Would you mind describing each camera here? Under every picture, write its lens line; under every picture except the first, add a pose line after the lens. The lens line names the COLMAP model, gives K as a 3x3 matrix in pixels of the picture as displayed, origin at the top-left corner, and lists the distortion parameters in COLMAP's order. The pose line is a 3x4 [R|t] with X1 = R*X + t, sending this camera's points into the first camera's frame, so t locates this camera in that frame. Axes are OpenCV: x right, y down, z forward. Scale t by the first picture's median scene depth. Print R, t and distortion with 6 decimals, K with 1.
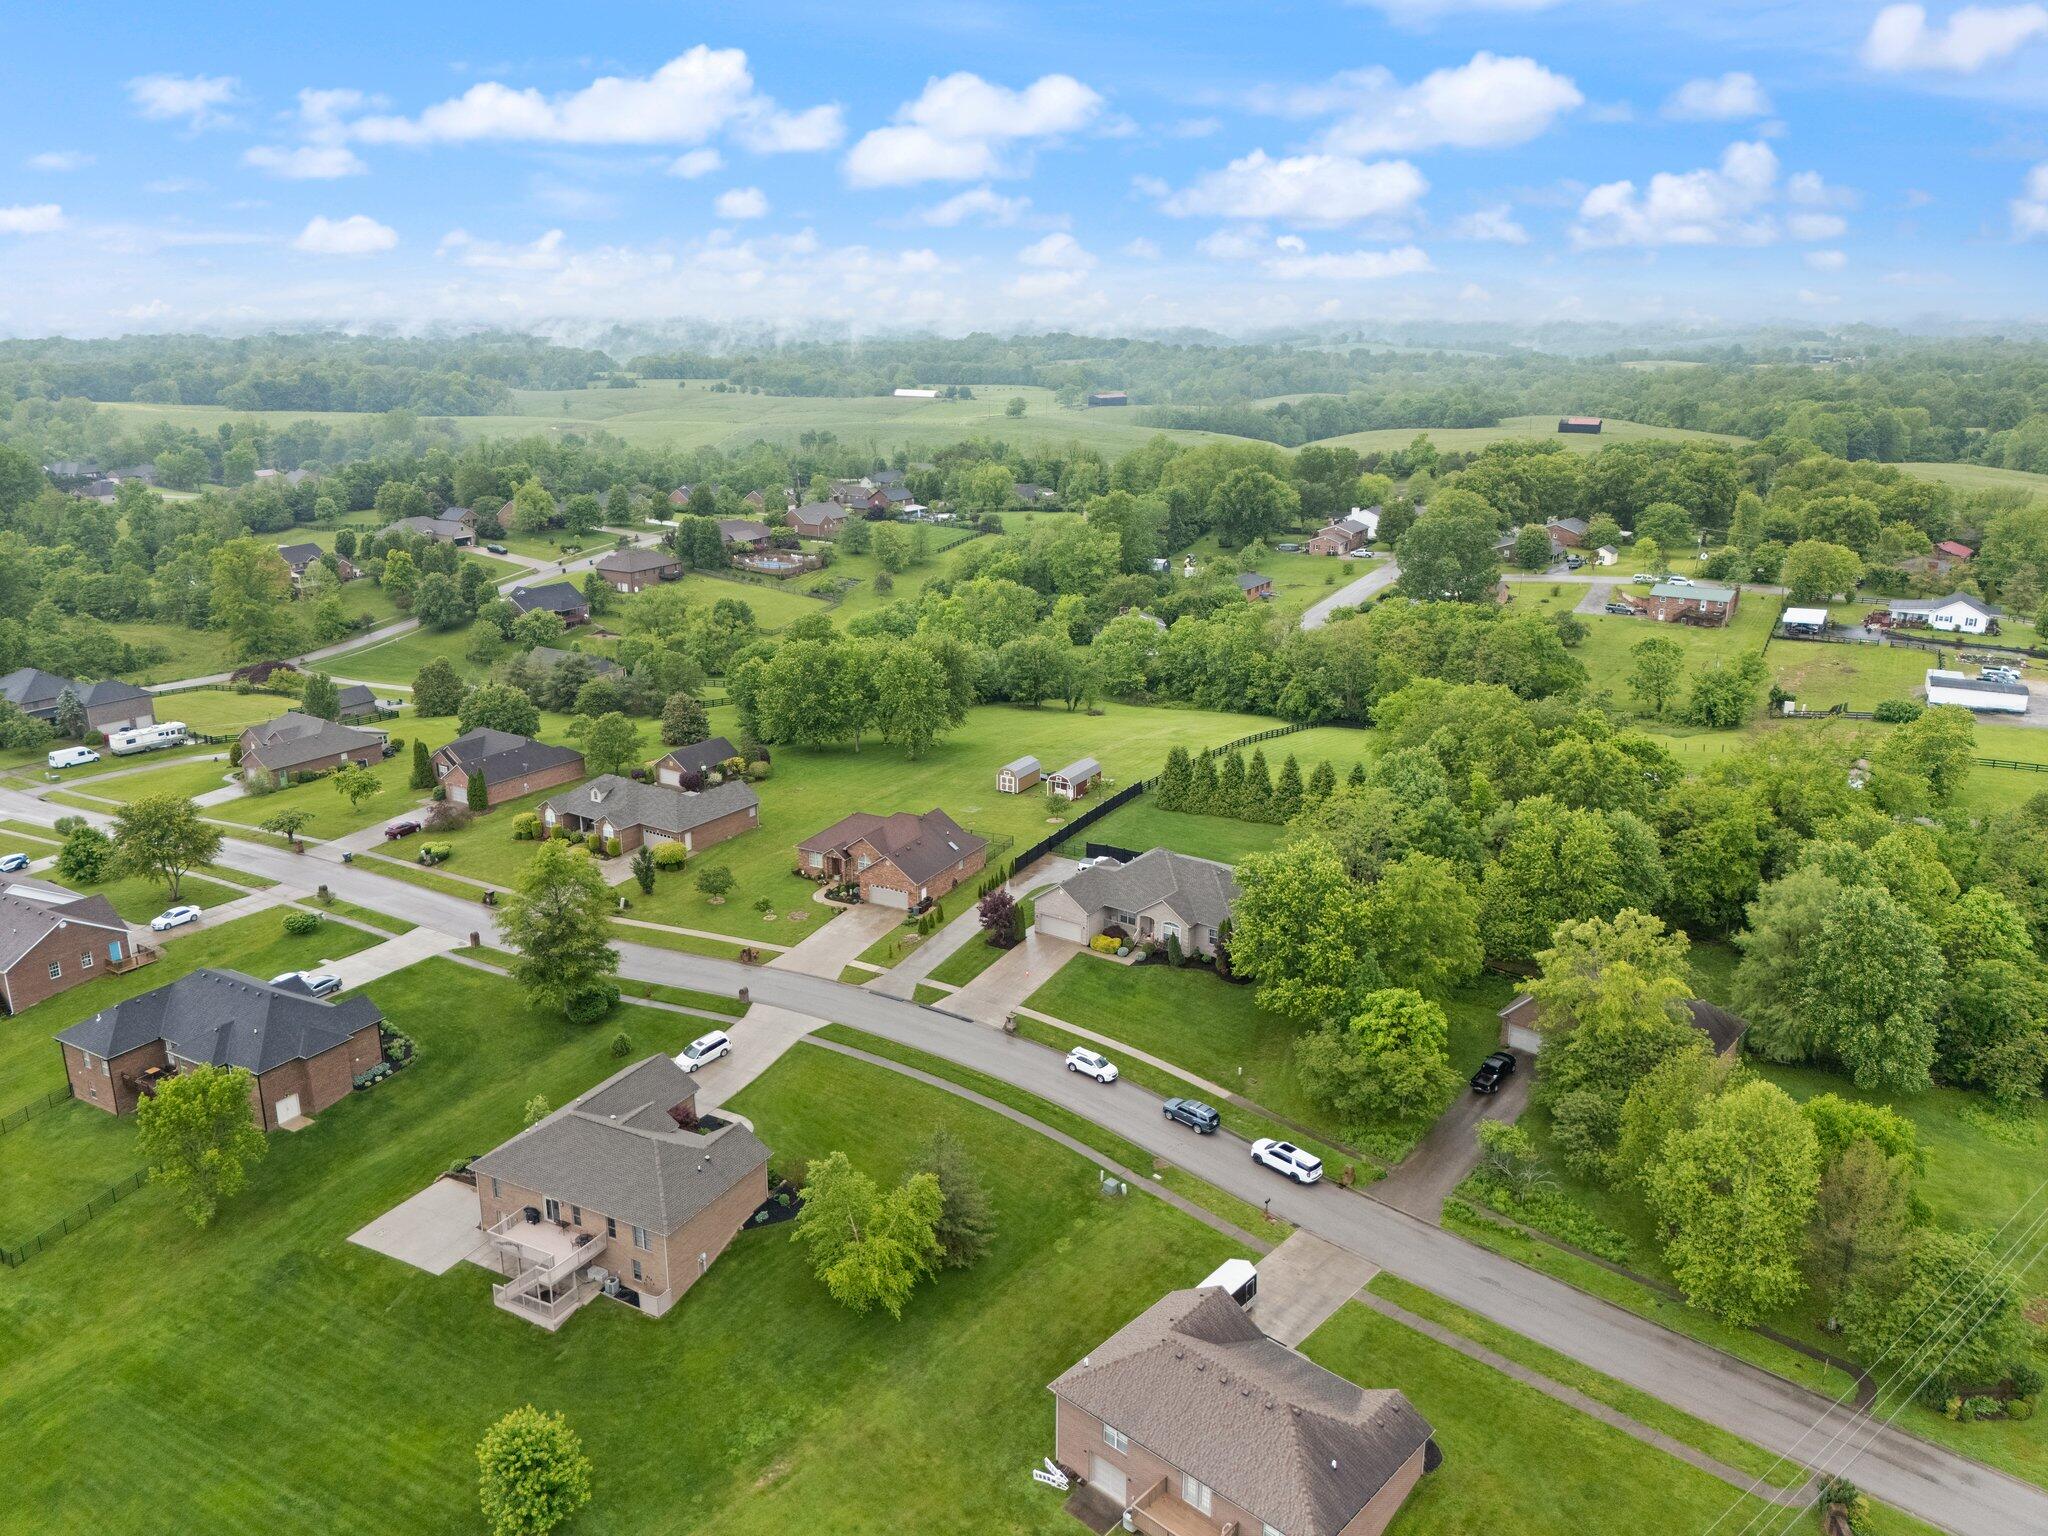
lens RADIAL K [[1509.8, 0, 1027.2], [0, 1509.8, 789.3], [0, 0, 1]] dist [0.079766, -0.086260]
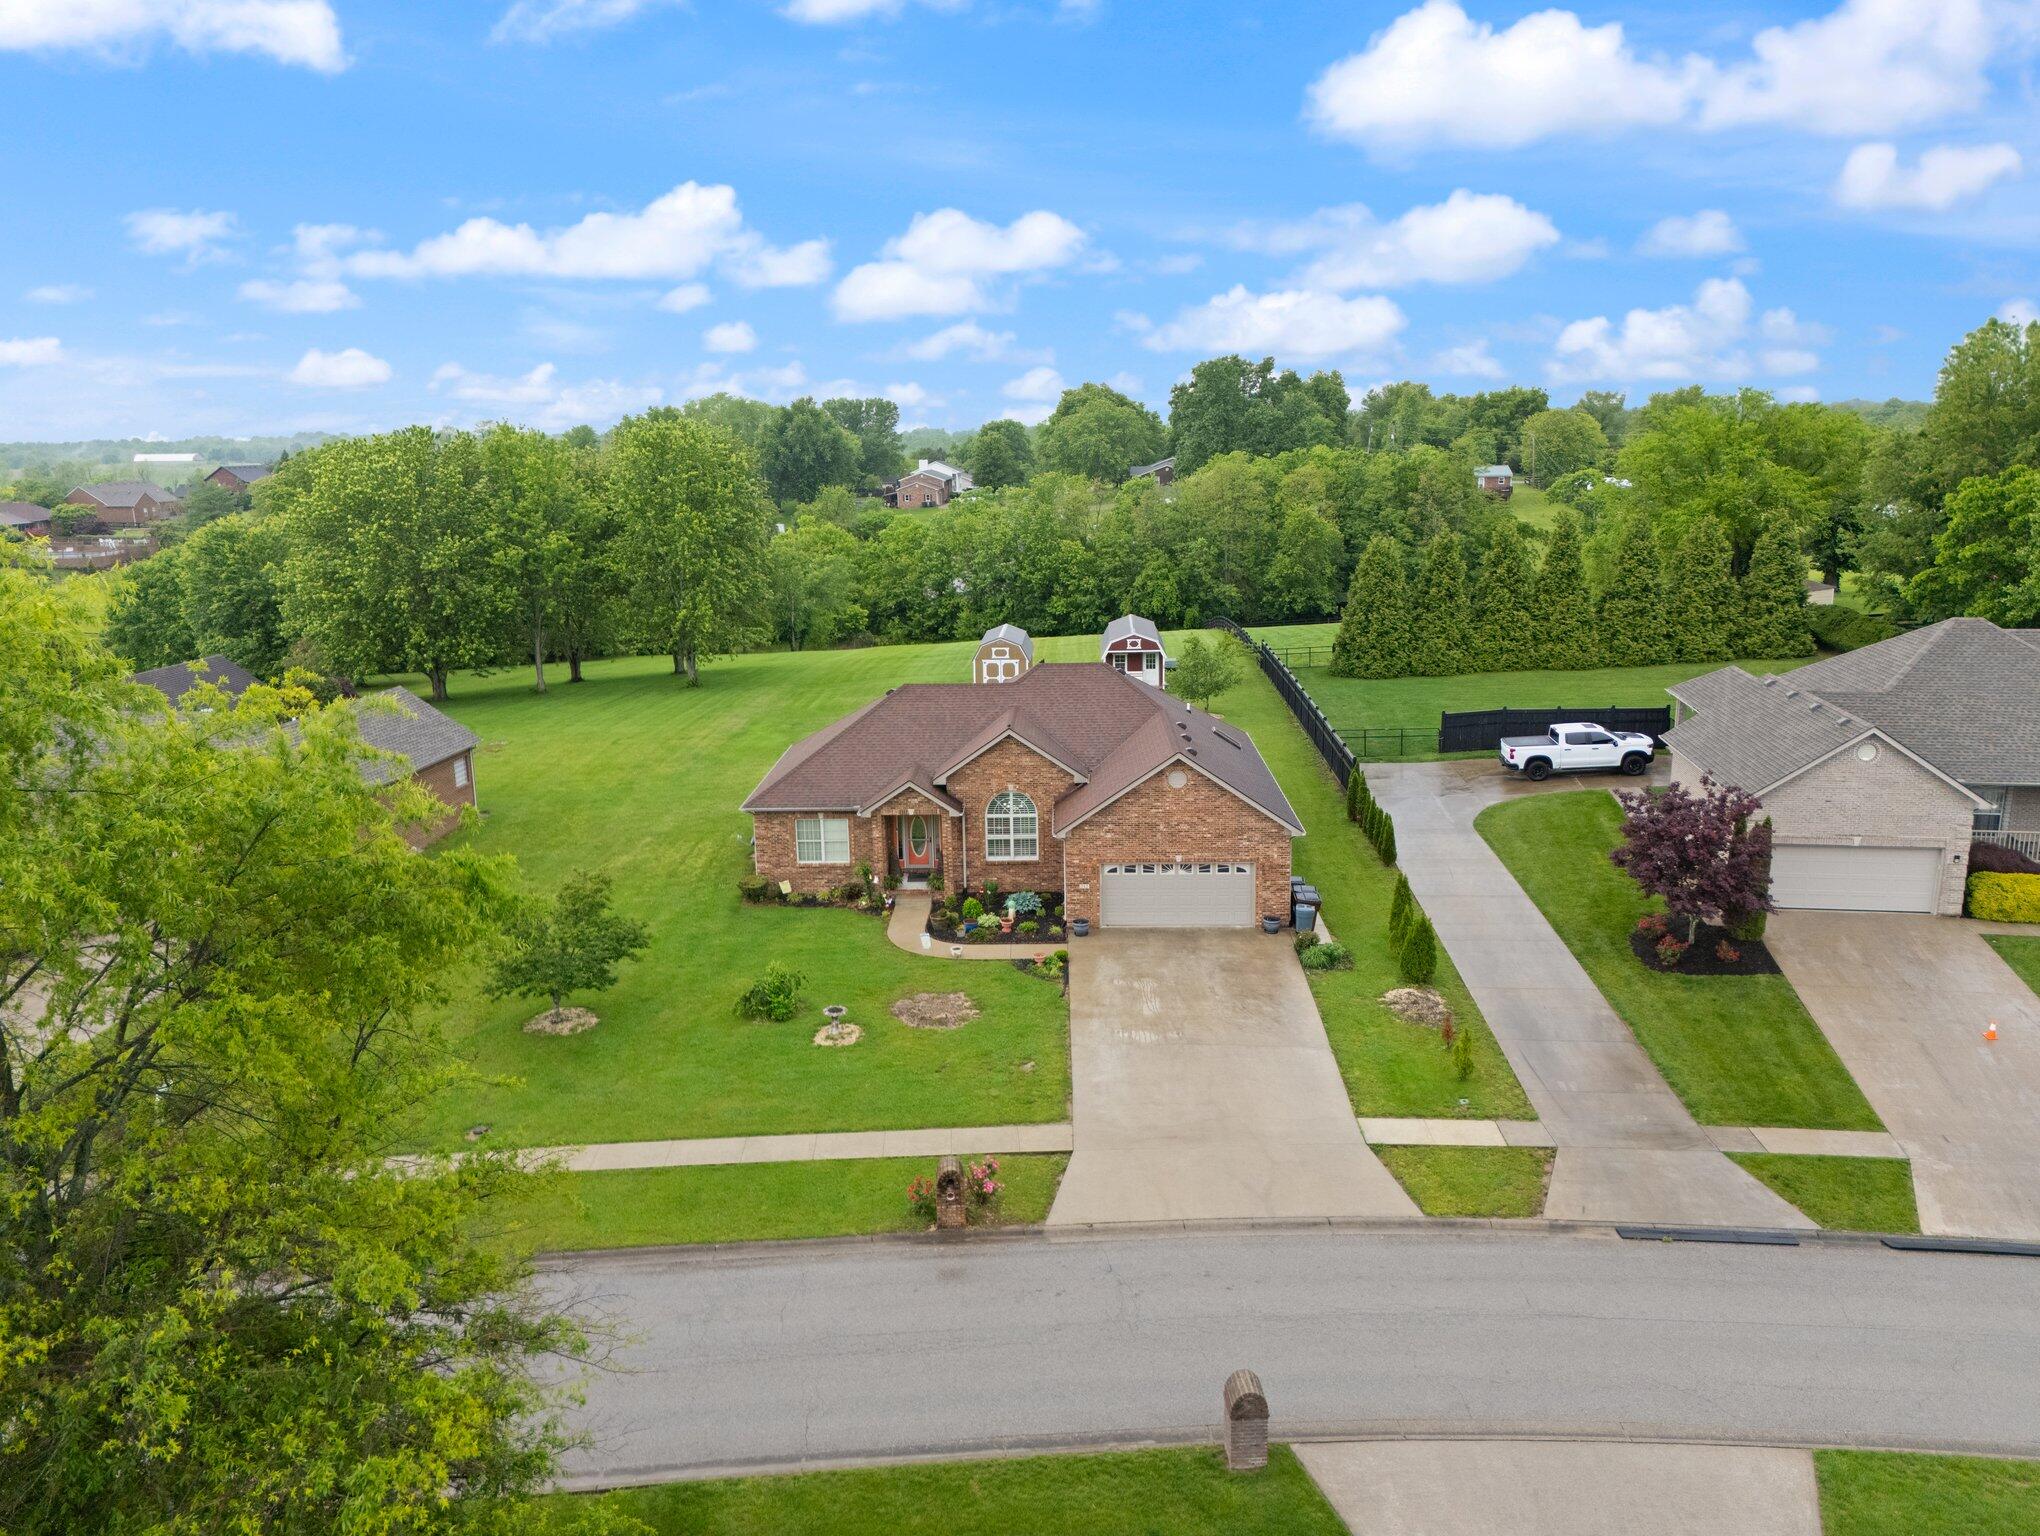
lens RADIAL K [[1503.9, 0, 1023.2], [0, 1503.9, 789.2], [0, 0, 1]] dist [0.079766, -0.086260]
pose [[0.894890, -0.120722, 0.429650, -0.221022], [0.151803, 0.987654, -0.038671, 0.051506], [-0.419677, 0.099829, 0.902167, 0.670011]]
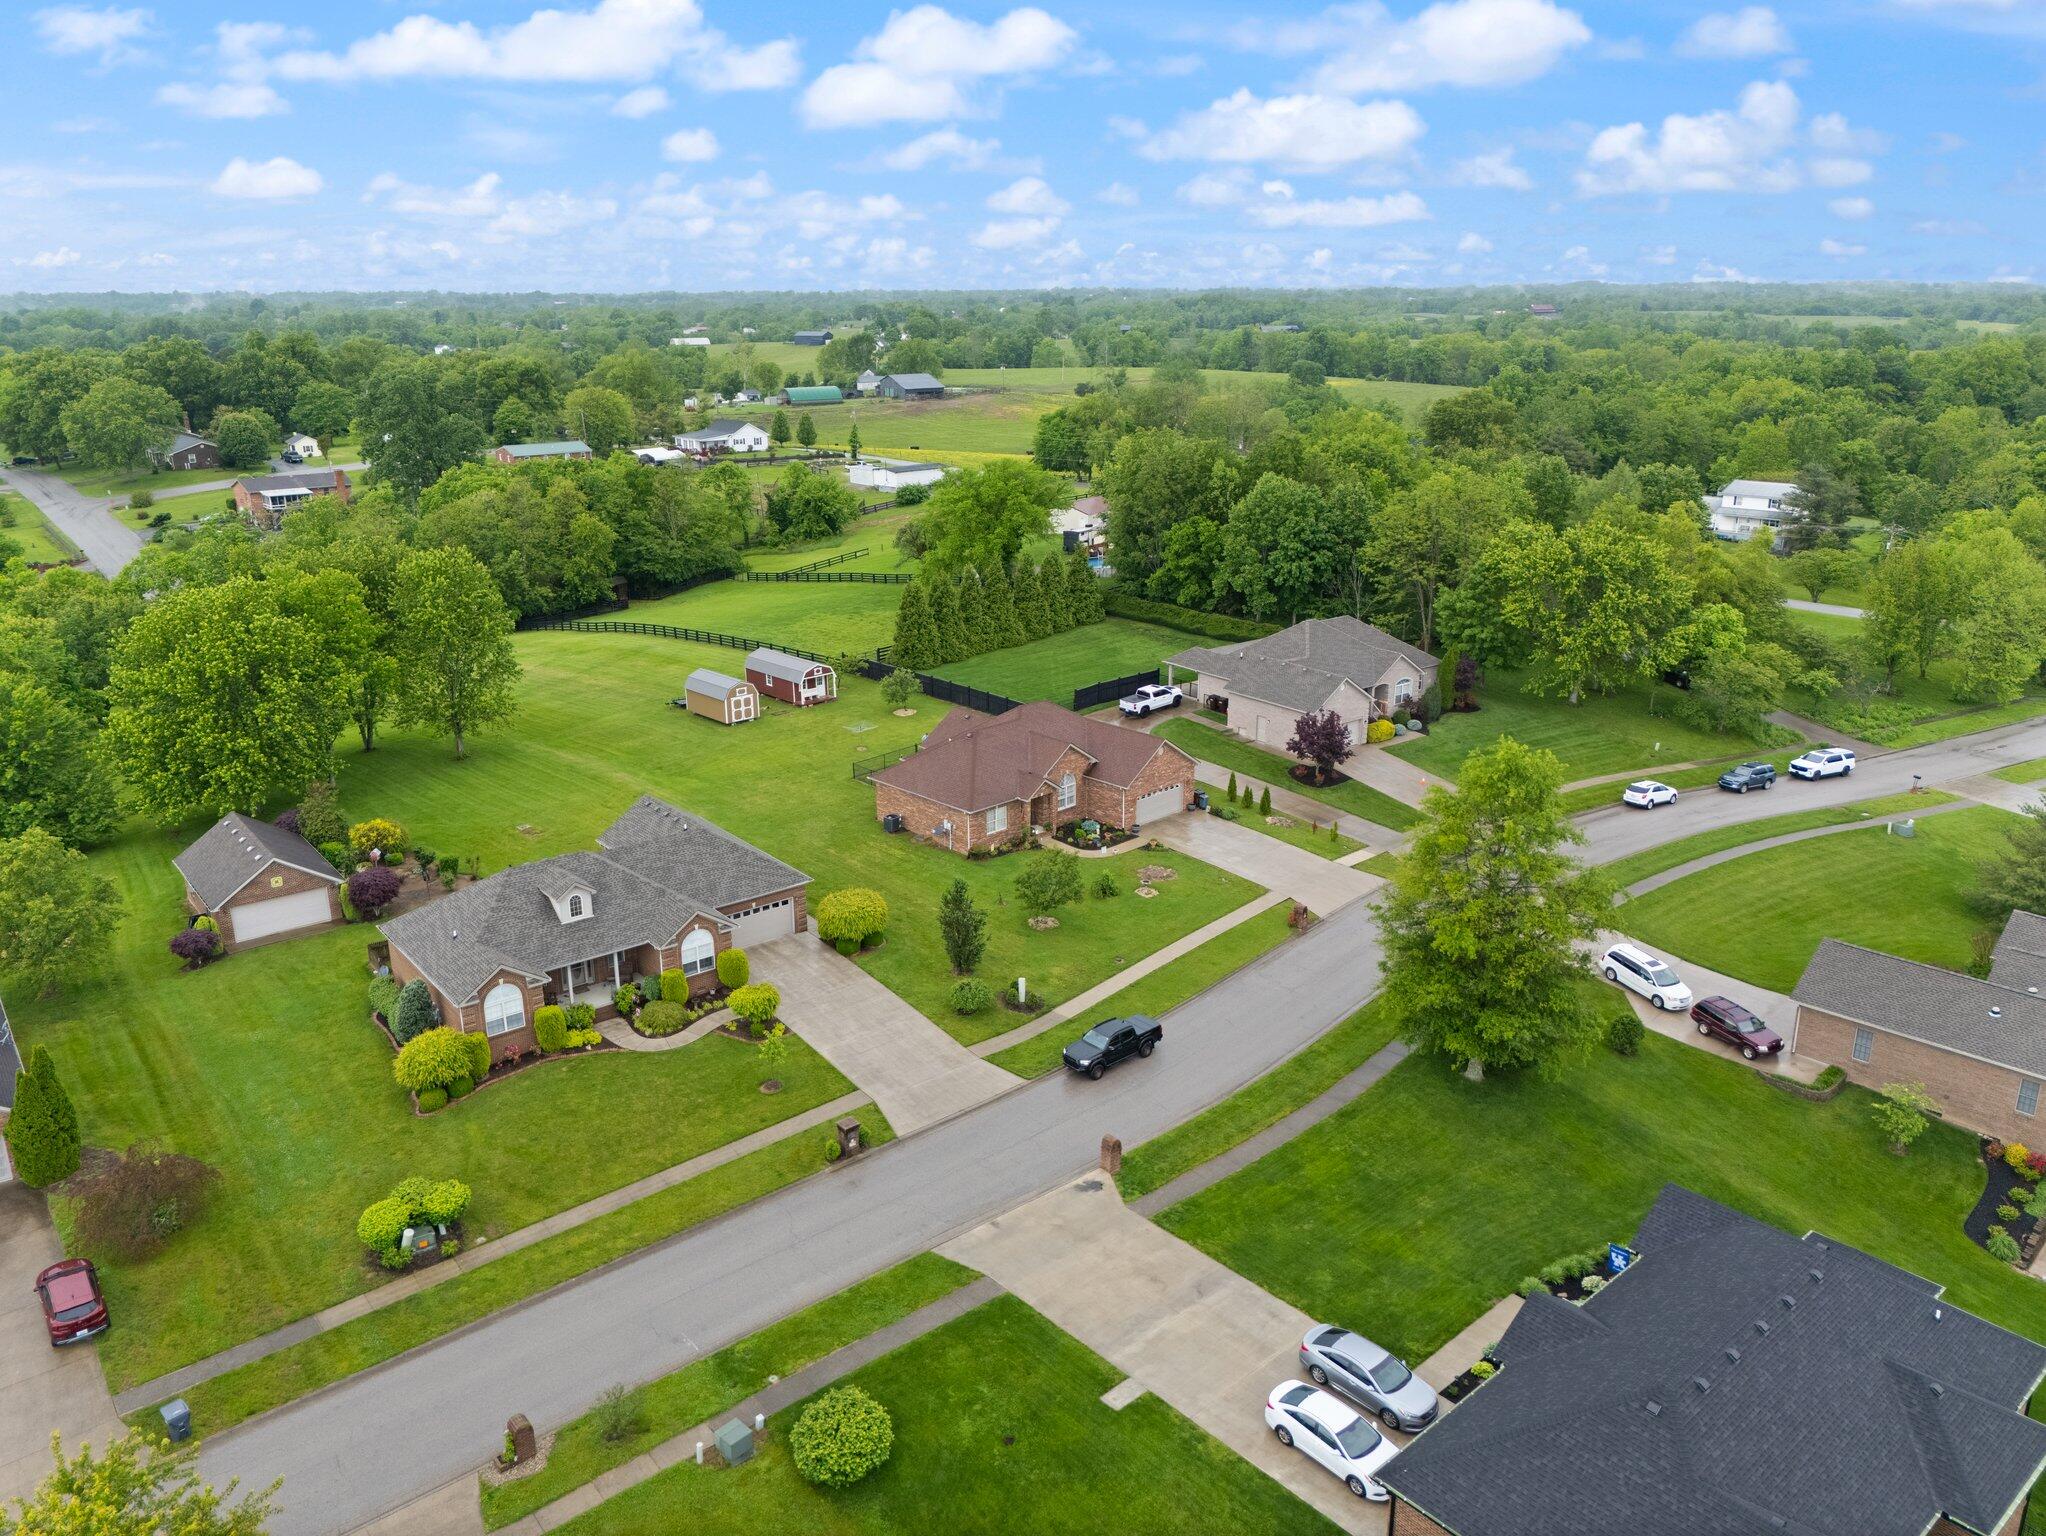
lens RADIAL K [[1495.9, 0, 1023.7], [0, 1495.9, 827.3], [0, 0, 1]] dist [0.078448, -0.086258]
pose [[0.312292, -0.326014, 0.892294, -0.614591], [0.295942, 0.925918, 0.234723, -0.077797], [-0.902714, 0.190765, 0.385638, 0.730625]]
